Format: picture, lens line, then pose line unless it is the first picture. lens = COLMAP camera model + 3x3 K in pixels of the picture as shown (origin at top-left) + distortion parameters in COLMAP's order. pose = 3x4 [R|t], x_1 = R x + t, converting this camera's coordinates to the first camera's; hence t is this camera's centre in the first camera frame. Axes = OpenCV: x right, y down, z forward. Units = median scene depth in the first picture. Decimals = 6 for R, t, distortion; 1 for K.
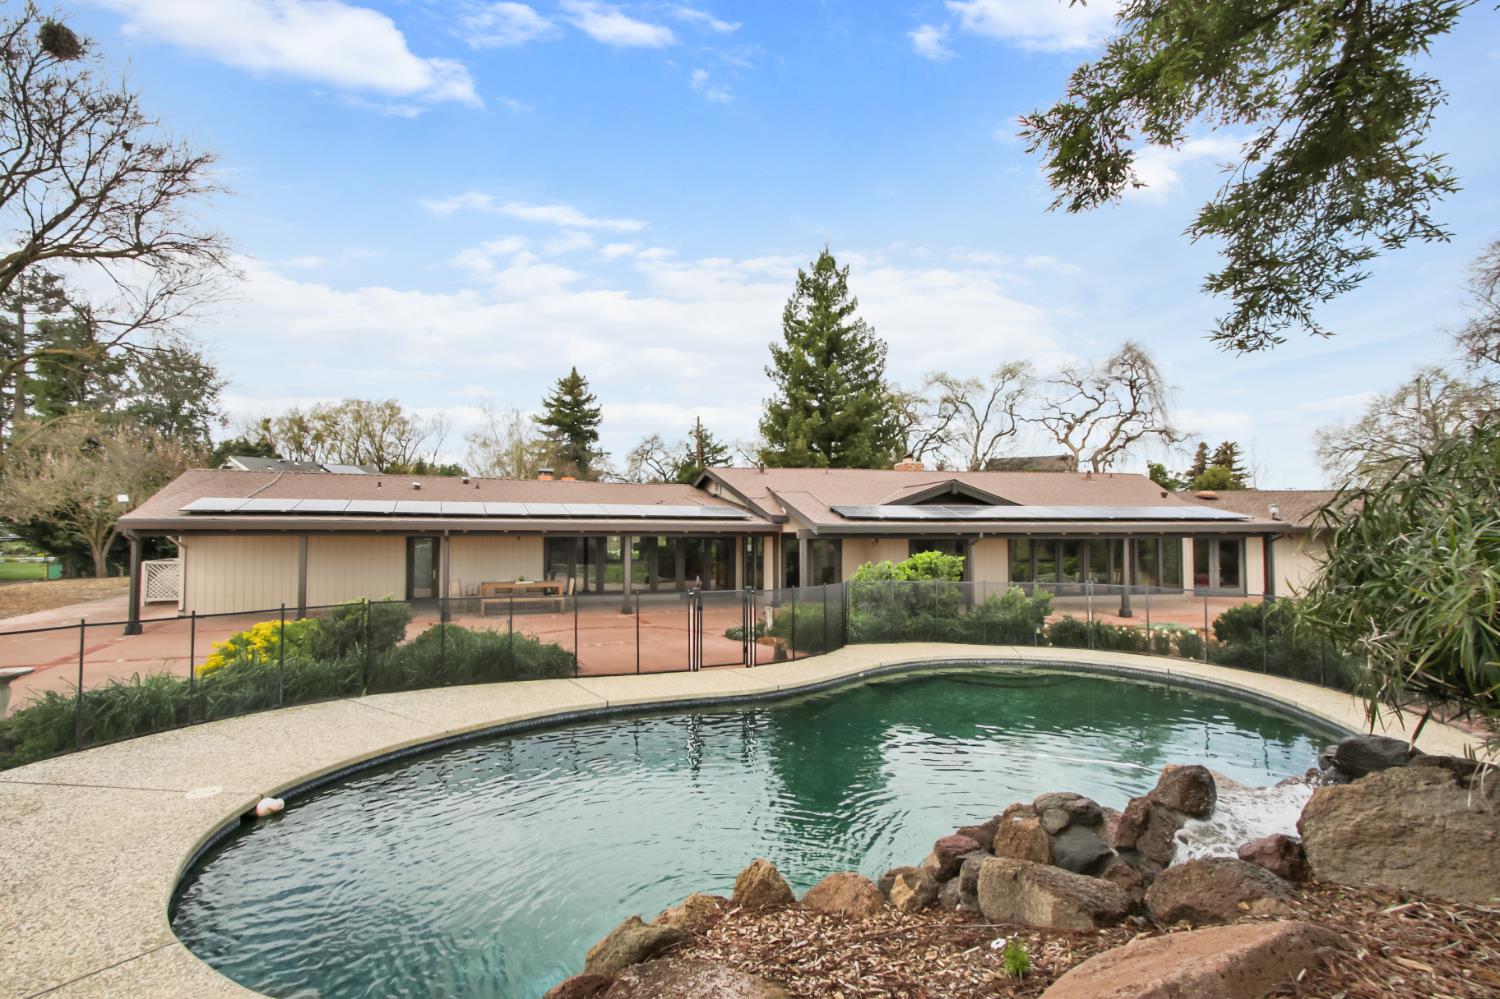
lens RADIAL K [[686.9, 0, 732.0], [0, 686.9, 494.9], [0, 0, 1]] dist [-0.001611, -0.000361]
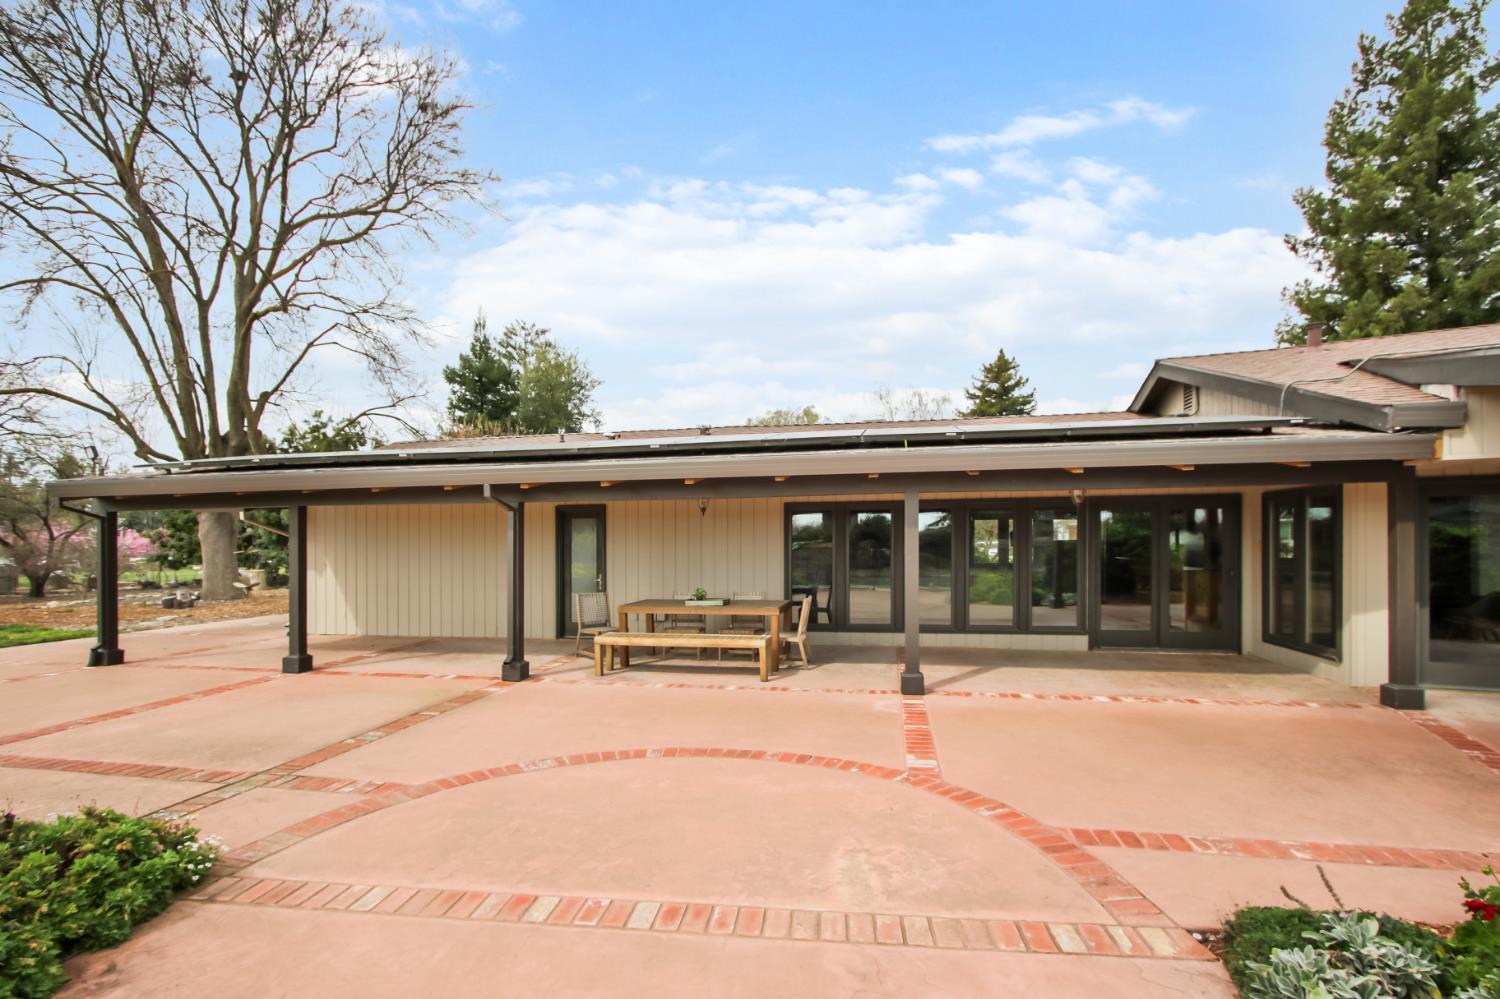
lens RADIAL K [[709.1, 0, 752.1], [0, 709.1, 532.0], [0, 0, 1]] dist [-0.004924, -0.001262]
pose [[0.832246, -0.020180, -0.554039, -0.000827], [0.041522, 0.998799, 0.025992, 0.018814], [0.552849, -0.044637, 0.832085, 0.166835]]
